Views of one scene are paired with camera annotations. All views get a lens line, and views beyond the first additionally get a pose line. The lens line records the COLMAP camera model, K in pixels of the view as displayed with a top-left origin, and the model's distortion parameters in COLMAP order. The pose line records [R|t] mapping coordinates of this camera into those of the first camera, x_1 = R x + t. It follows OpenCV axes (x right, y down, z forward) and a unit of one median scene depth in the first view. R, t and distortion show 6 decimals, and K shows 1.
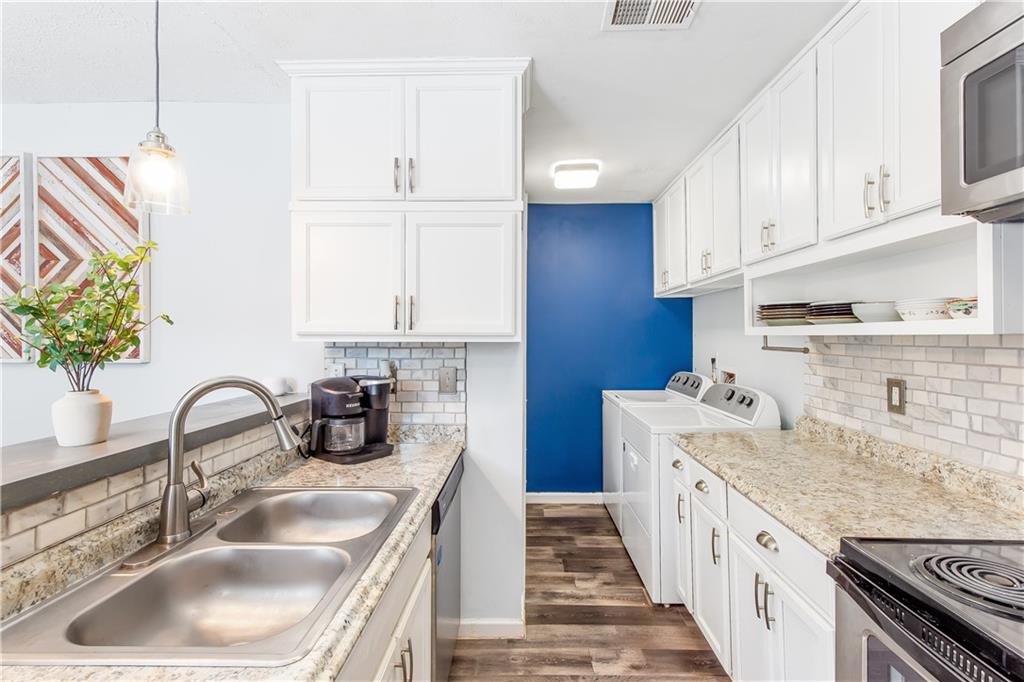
lens RADIAL K [[469.4, 0, 512.2], [0, 469.4, 334.9], [0, 0, 1]] dist [0.008167, -0.001117]
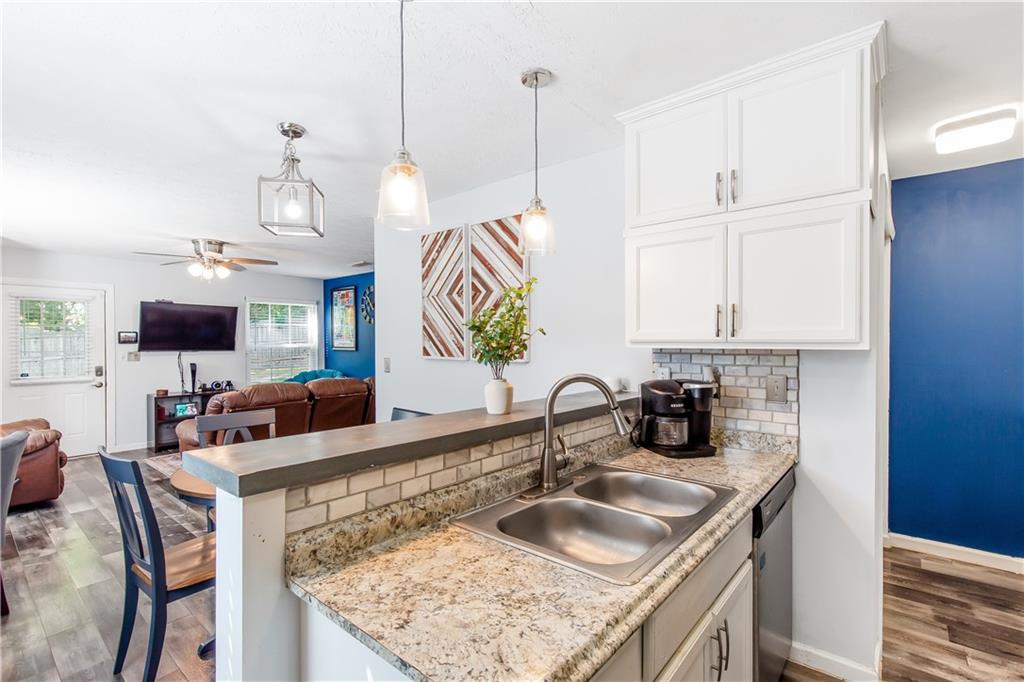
lens RADIAL K [[469.4, 0, 514.9], [0, 469.4, 341.8], [0, 0, 1]] dist [0.008167, -0.001117]
pose [[0.780498, -0.002978, -0.625151, 0.053935], [0.003396, 0.999994, -0.000524, -0.001364], [0.625149, -0.001714, 0.780504, -0.100209]]
